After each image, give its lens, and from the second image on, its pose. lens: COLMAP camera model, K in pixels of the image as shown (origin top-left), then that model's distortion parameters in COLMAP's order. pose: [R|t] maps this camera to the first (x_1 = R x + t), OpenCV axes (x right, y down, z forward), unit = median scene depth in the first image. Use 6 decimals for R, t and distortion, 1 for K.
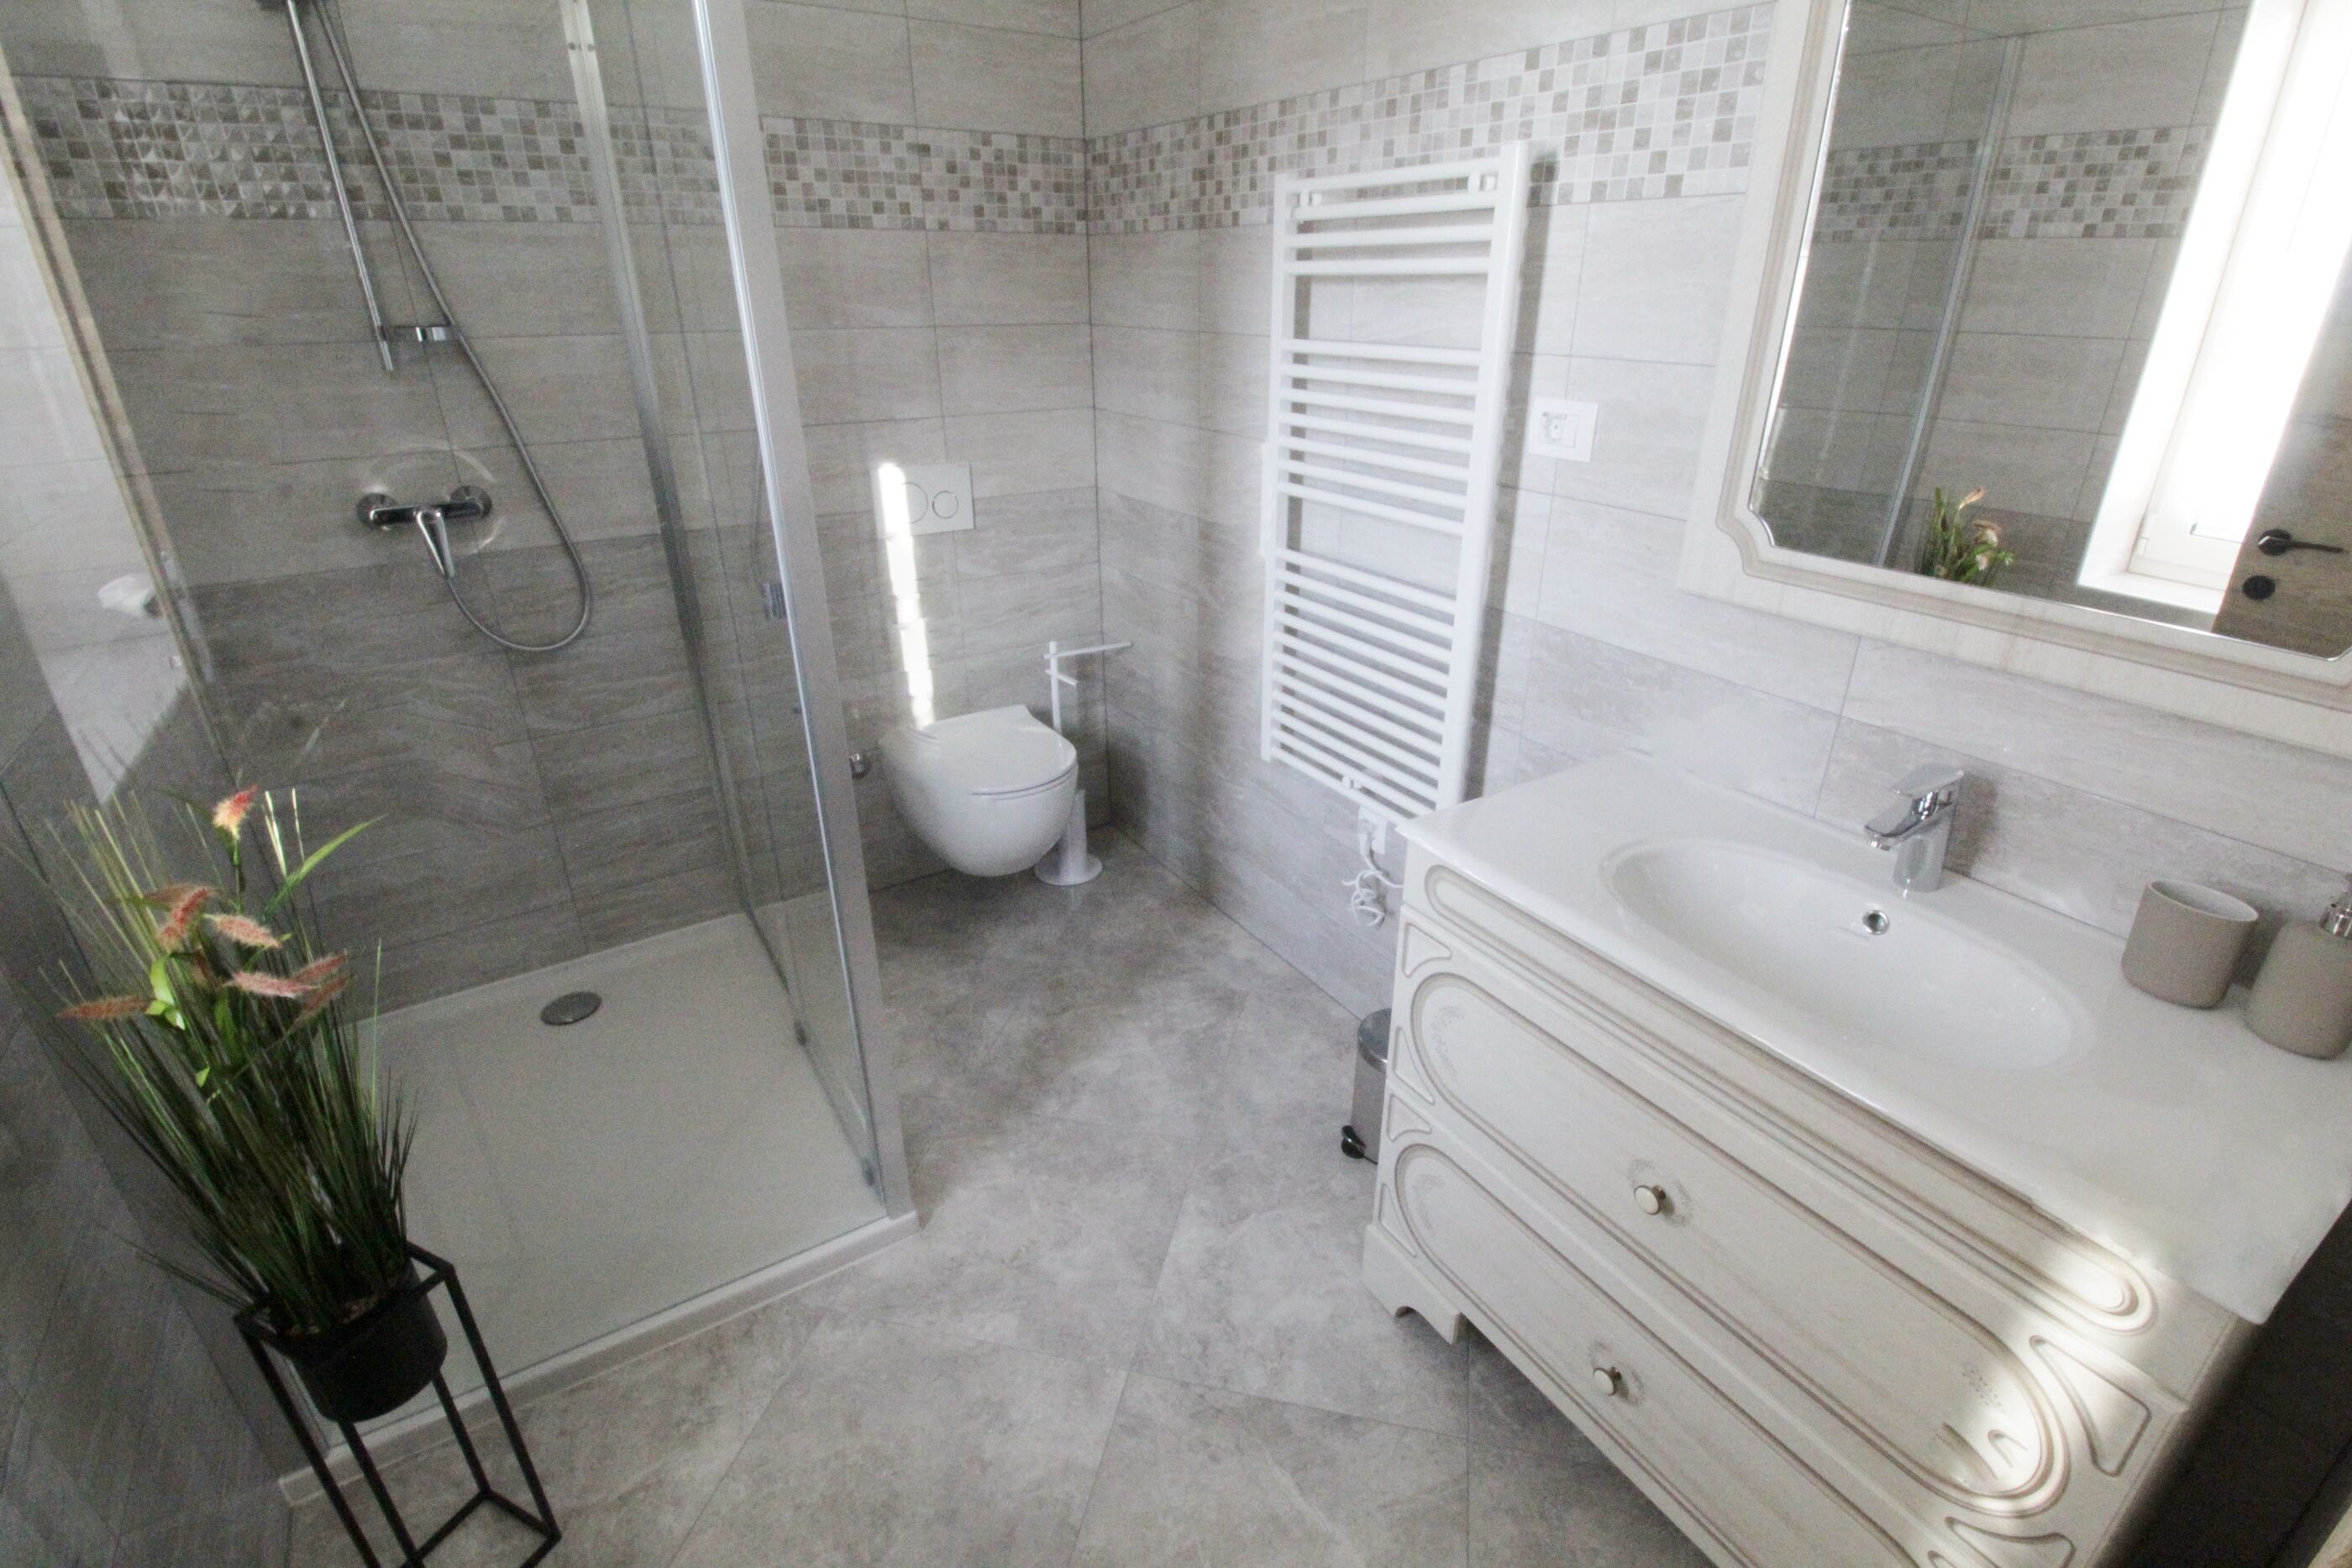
lens RADIAL K [[1100.8, 0, 1209.4], [0, 1100.8, 785.8], [0, 0, 1]] dist [-0.000241, -0.012588]
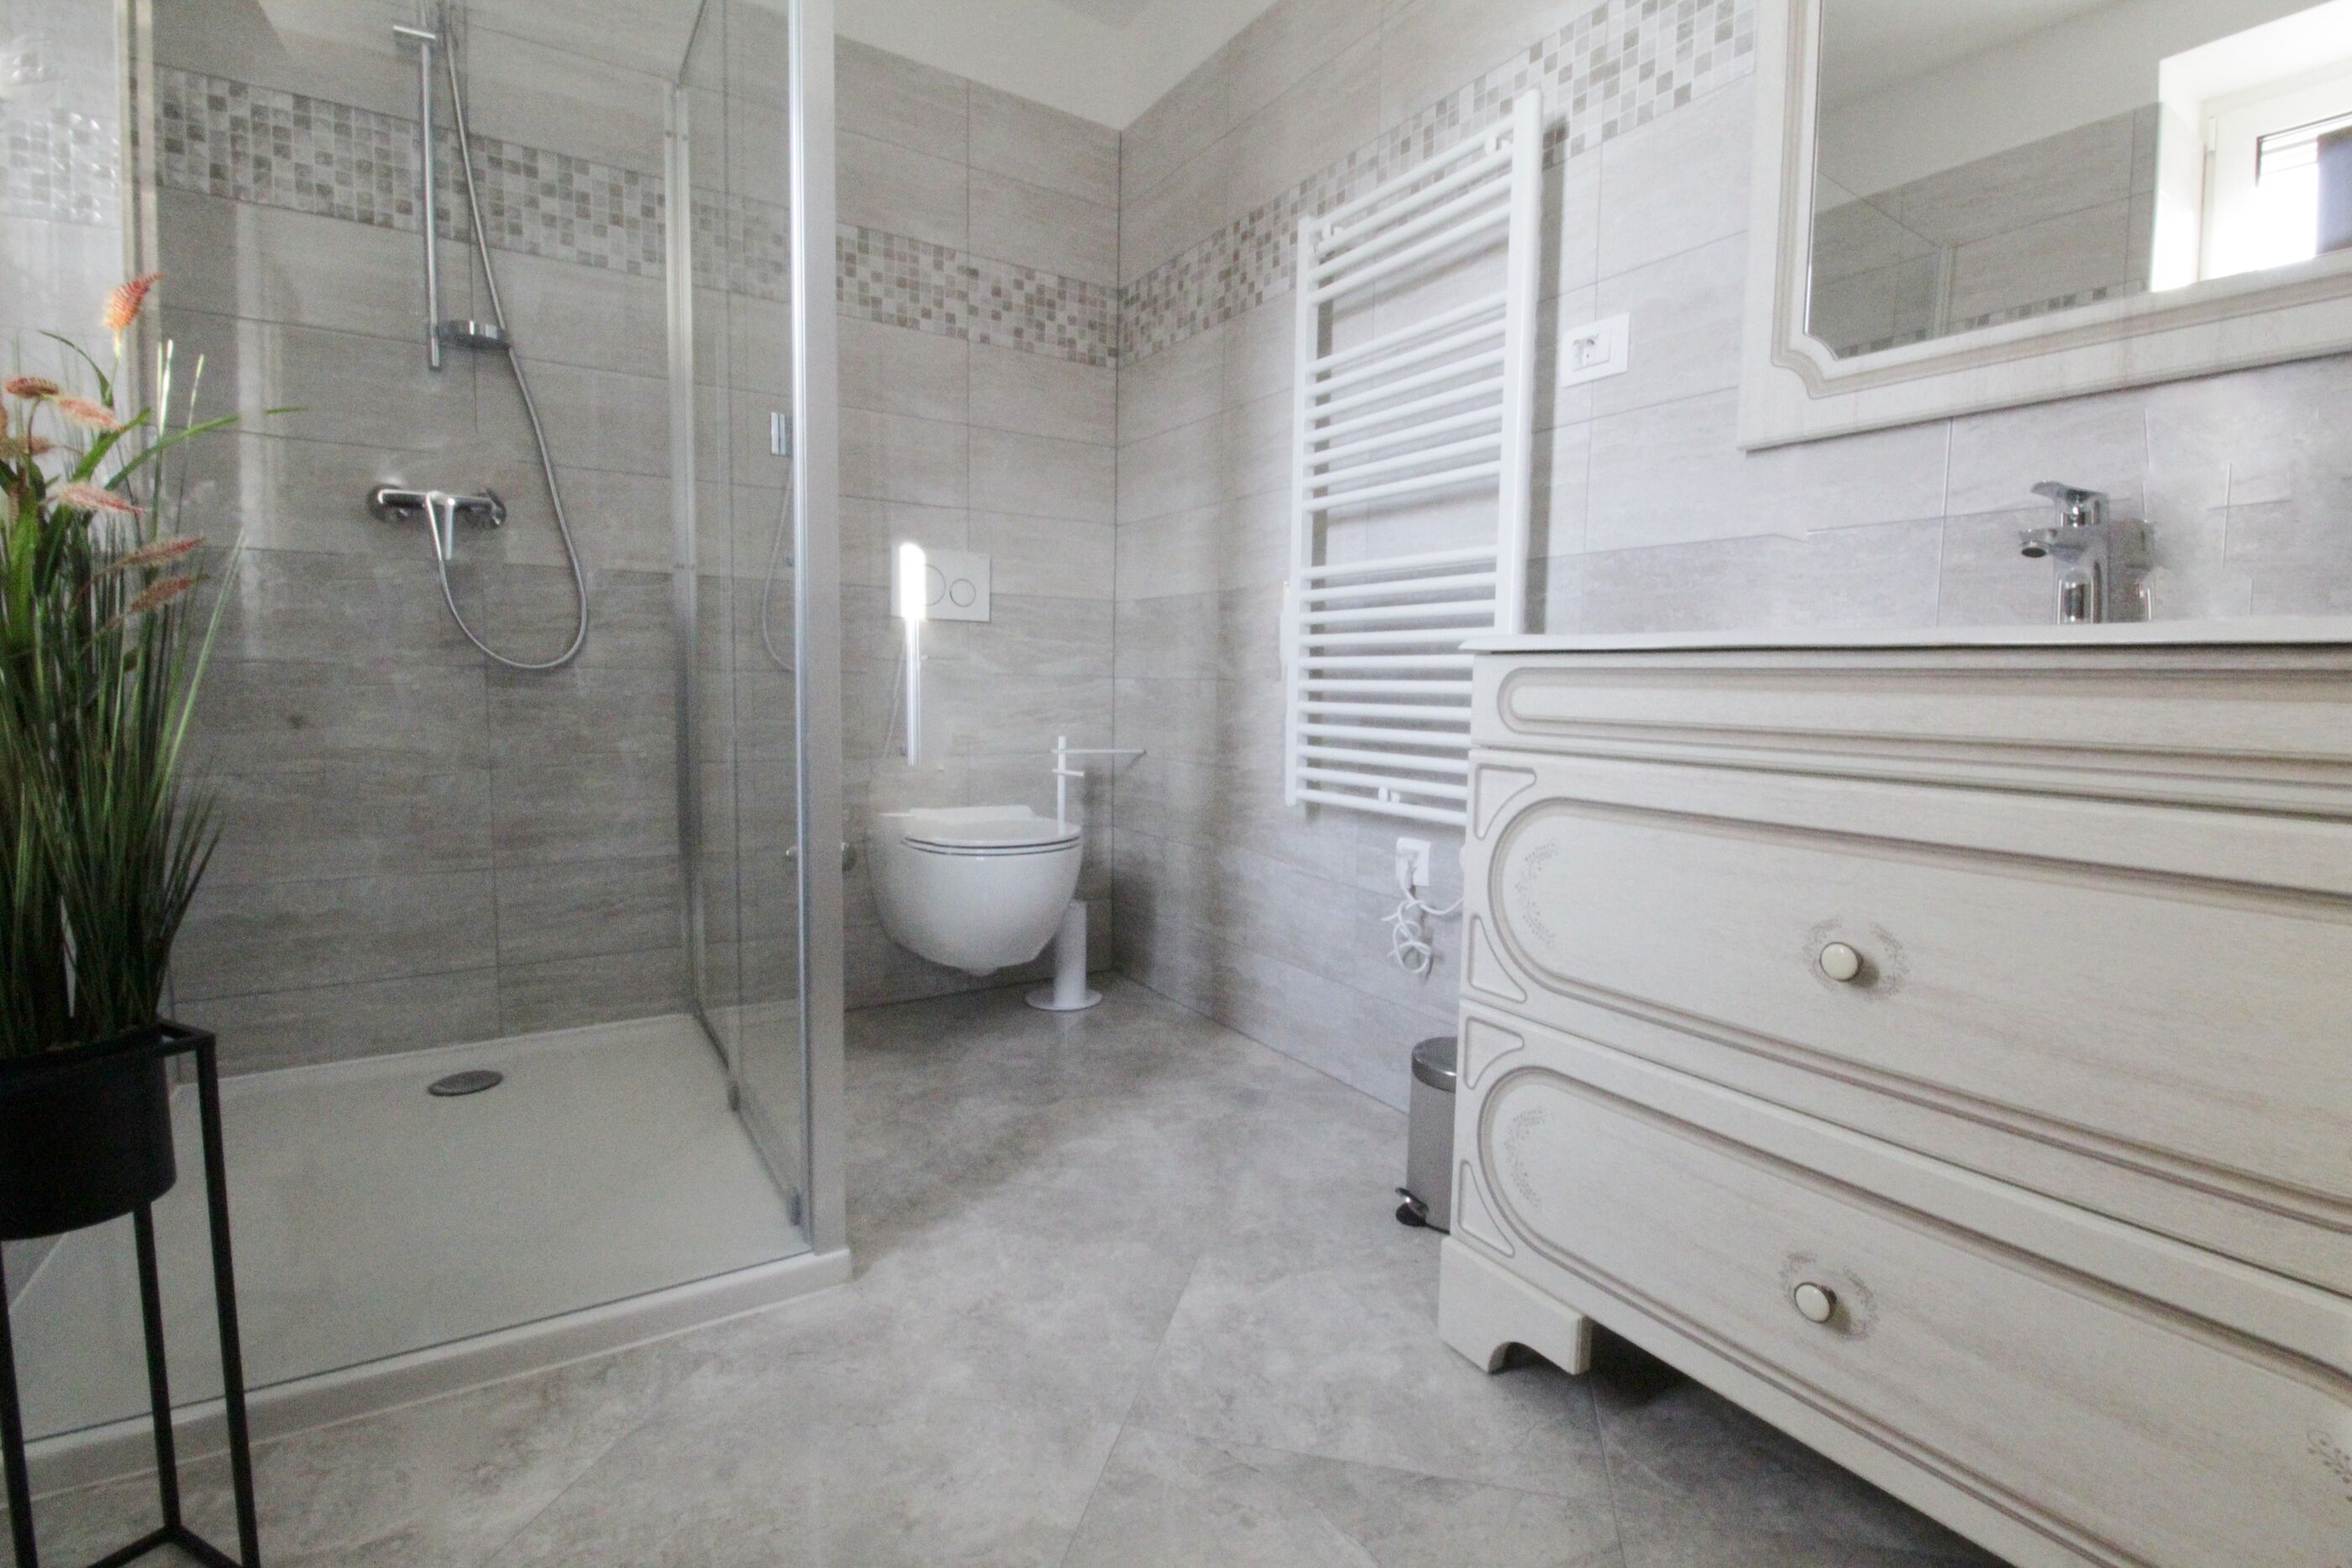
lens RADIAL K [[1100.8, 0, 1209.4], [0, 1100.8, 785.8], [0, 0, 1]] dist [-0.000241, -0.012588]
pose [[0.999909, 0.013446, -0.001031, -0.017882], [-0.013019, 0.942607, -0.333651, 0.306774], [-0.003515, 0.333634, 0.942696, 0.153911]]
